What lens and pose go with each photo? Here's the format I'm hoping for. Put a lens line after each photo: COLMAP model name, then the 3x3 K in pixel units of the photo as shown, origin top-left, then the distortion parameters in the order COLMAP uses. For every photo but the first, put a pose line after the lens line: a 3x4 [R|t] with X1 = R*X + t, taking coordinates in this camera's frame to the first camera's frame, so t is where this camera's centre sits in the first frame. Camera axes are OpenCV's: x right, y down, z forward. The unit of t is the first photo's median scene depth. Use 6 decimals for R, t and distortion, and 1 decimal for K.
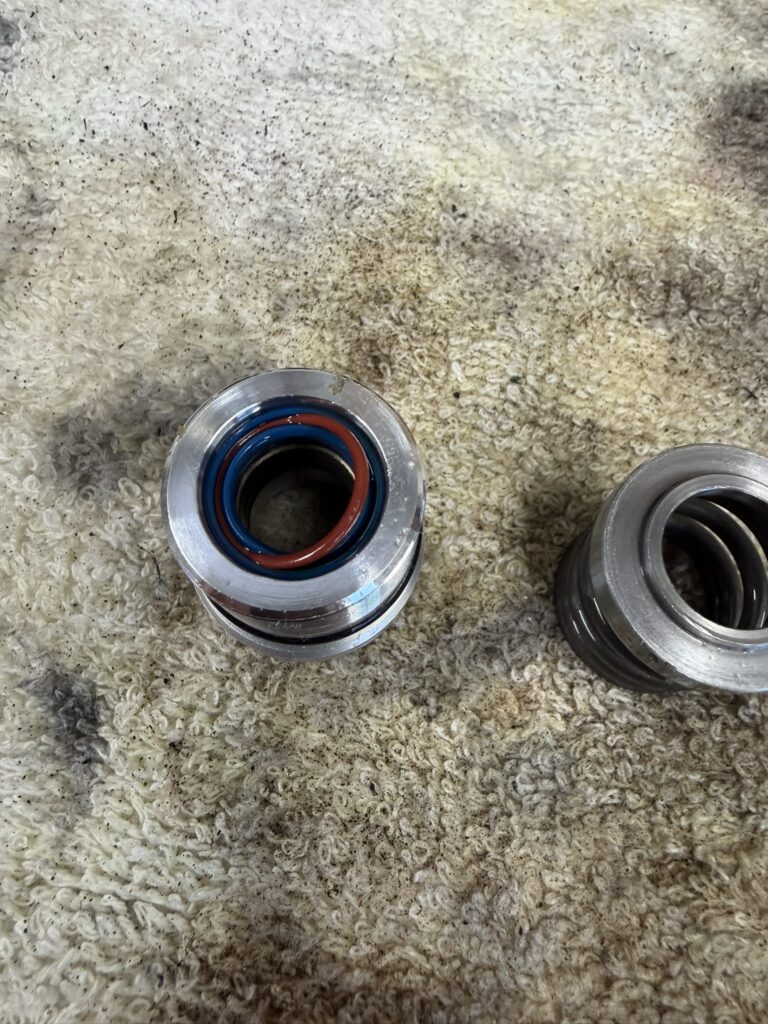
lens RADIAL K [[638.8, 0, 384.0], [0, 638.8, 512.0], [0, 0, 1]] dist [0.042310, -0.000915]
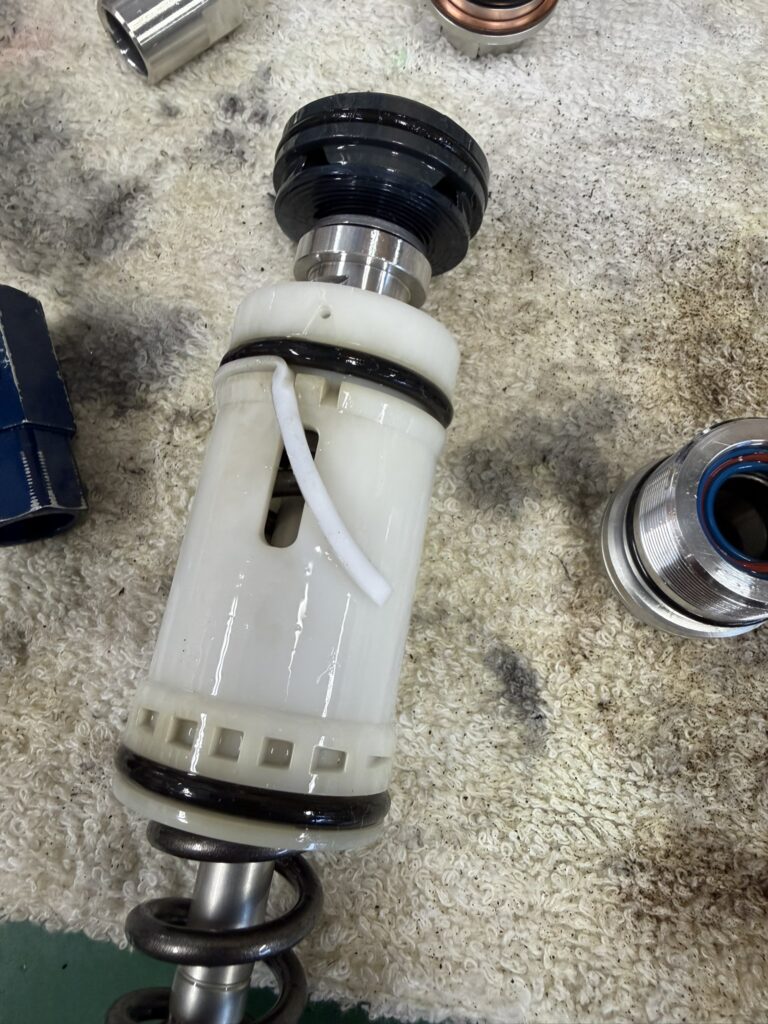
lens RADIAL K [[638.8, 0, 384.0], [0, 638.8, 512.0], [0, 0, 1]] dist [0.042310, -0.000915]
pose [[0.999548, -0.028396, 0.009855, -0.657604], [0.027737, 0.997719, 0.061542, -0.103312], [-0.011580, -0.061241, 0.998056, -0.235600]]
